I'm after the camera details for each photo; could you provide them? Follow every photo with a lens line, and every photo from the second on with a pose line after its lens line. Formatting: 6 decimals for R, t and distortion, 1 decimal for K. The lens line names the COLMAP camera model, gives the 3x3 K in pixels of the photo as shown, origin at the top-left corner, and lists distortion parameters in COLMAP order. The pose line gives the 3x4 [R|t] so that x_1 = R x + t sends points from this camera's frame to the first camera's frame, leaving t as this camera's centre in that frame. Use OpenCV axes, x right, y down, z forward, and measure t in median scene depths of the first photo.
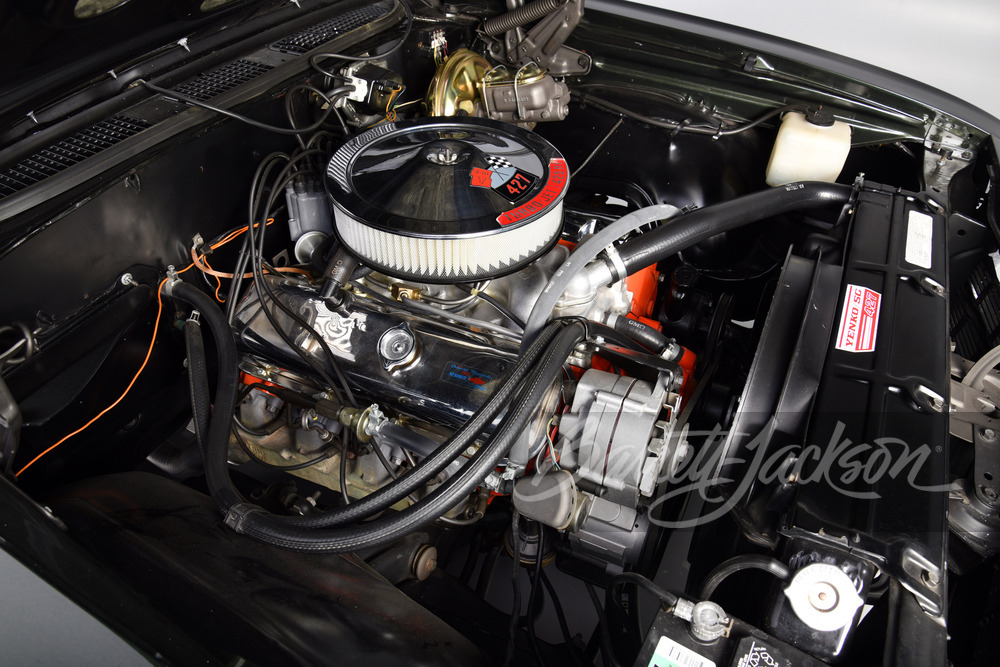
lens RADIAL K [[682.2, 0, 500.0], [0, 682.2, 333.5], [0, 0, 1]] dist [-0.093908, 0.019551]
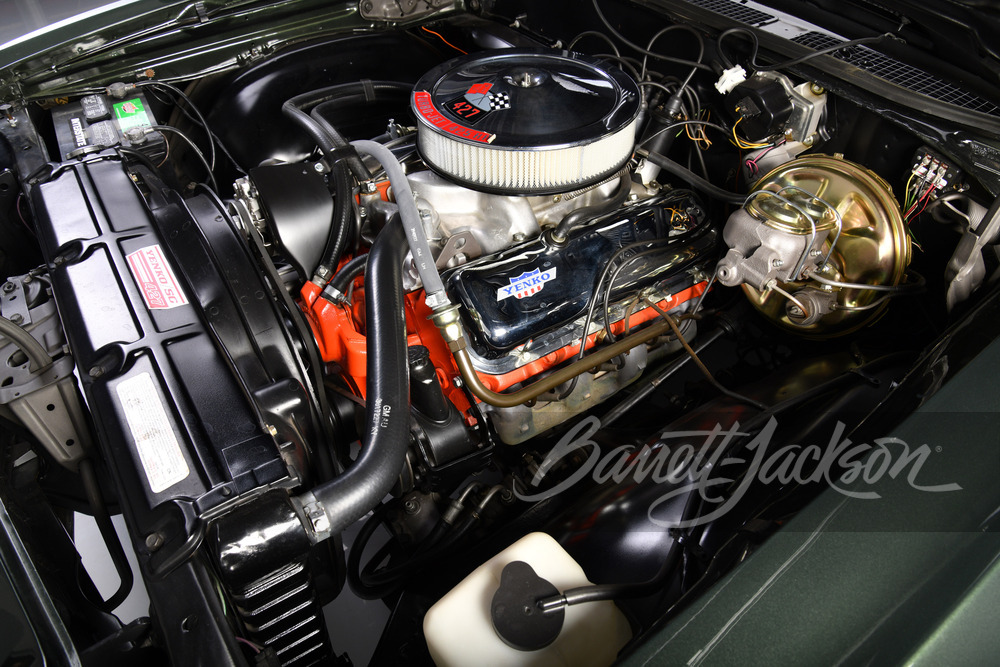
lens RADIAL K [[682.2, 0, 500.0], [0, 682.2, 333.5], [0, 0, 1]] dist [-0.093908, 0.019551]
pose [[-0.470070, 0.606896, -0.640868, 0.934916], [-0.587007, 0.327271, 0.740484, -0.968162], [0.659134, 0.724273, 0.202412, 1.143505]]
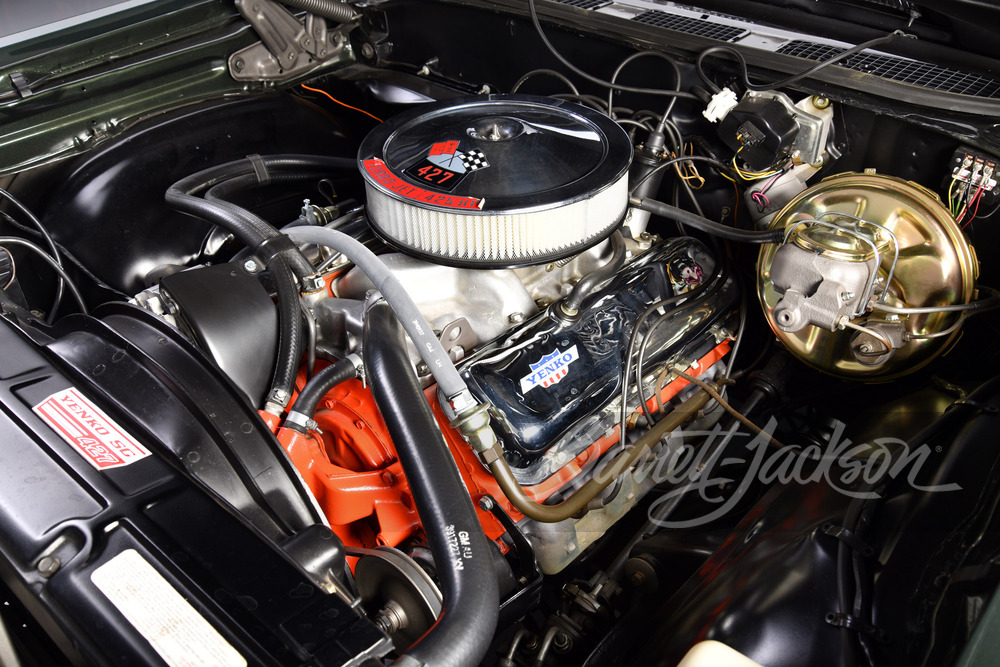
lens RADIAL K [[896.0, 0, 500.0], [0, 896.0, 333.5], [0, 0, 1]] dist [0.008056, 0.012392]
pose [[-0.254739, 0.559882, -0.788441, 1.087794], [-0.633130, 0.519719, 0.573619, -0.877302], [0.730927, 0.645309, 0.222085, 0.998115]]
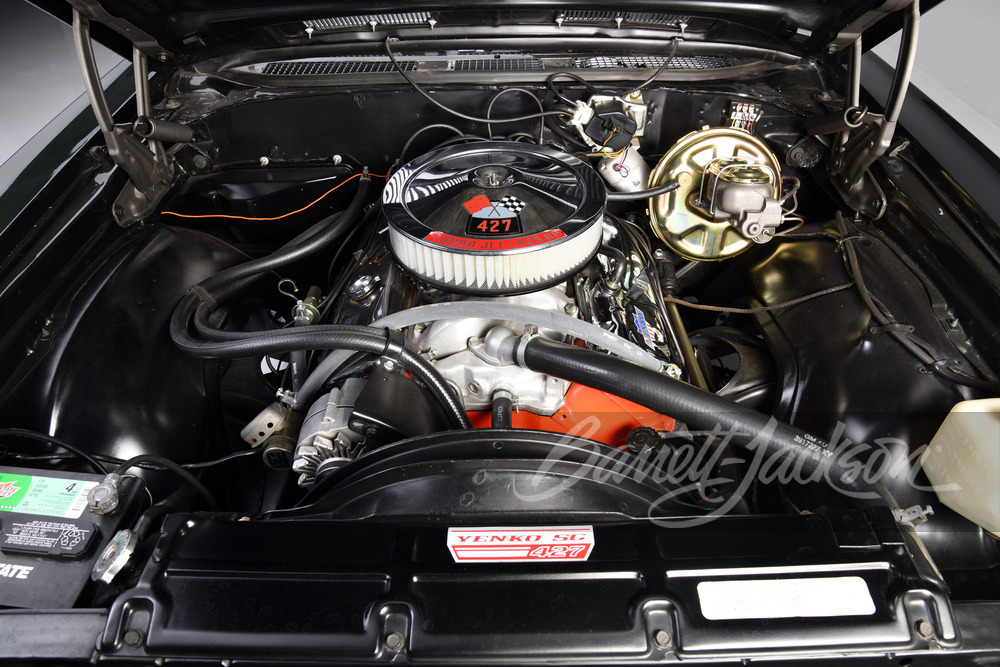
lens RADIAL K [[682.2, 0, 500.0], [0, 682.2, 333.5], [0, 0, 1]] dist [-0.093908, 0.019551]
pose [[0.459802, 0.556863, -0.691727, 0.894010], [-0.574159, 0.780660, 0.246803, -0.374715], [0.677439, 0.283681, 0.678677, 0.368678]]
